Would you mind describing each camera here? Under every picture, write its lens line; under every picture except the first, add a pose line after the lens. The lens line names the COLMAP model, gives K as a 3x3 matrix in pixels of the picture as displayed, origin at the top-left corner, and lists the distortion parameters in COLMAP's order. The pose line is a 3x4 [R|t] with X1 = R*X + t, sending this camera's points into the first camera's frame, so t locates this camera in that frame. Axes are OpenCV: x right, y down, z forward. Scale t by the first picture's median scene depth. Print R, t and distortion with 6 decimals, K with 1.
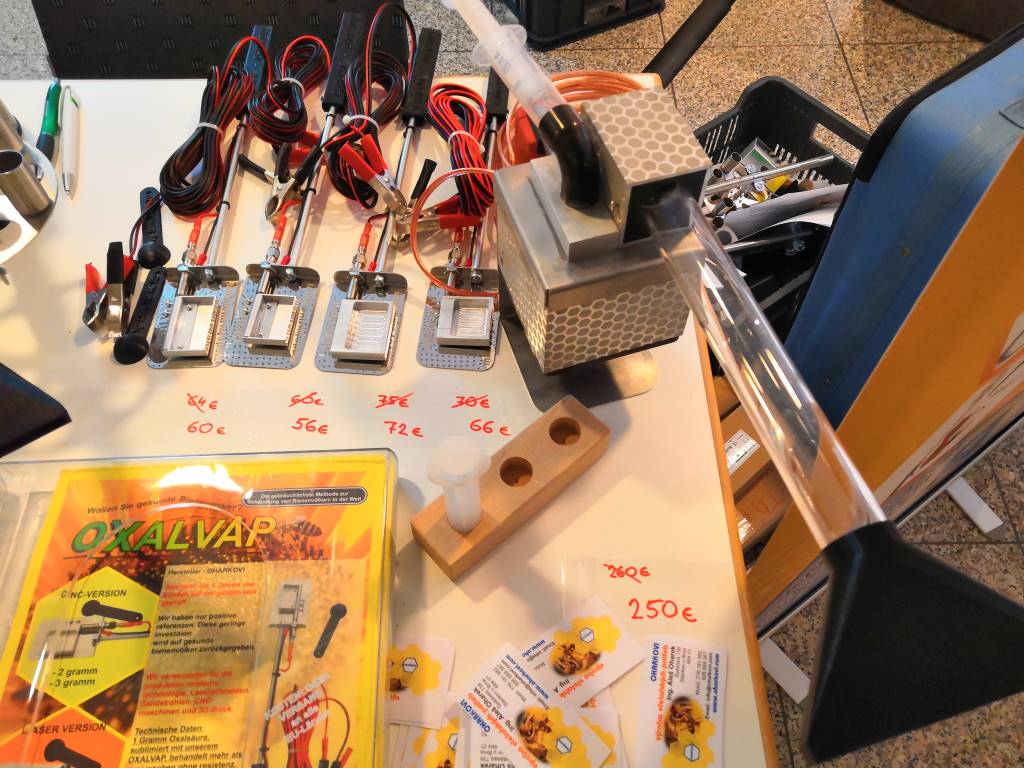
lens RADIAL K [[790.7, 0, 512.0], [0, 790.7, 384.0], [0, 0, 1]] dist [0.014727, 0.008564]
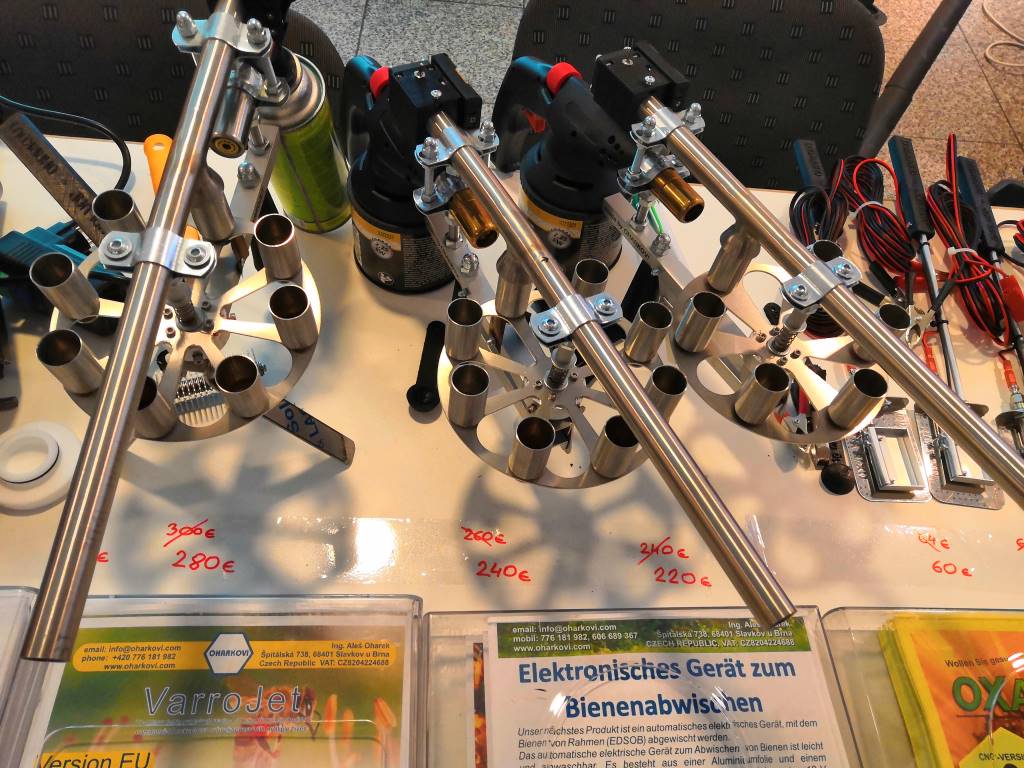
lens RADIAL K [[790.7, 0, 512.0], [0, 790.7, 384.0], [0, 0, 1]] dist [0.014727, 0.008564]
pose [[0.995347, 0.072363, 0.063625, -1.016491], [-0.070438, 0.997003, -0.031993, -0.107556], [-0.065750, 0.027362, 0.997461, 0.011128]]
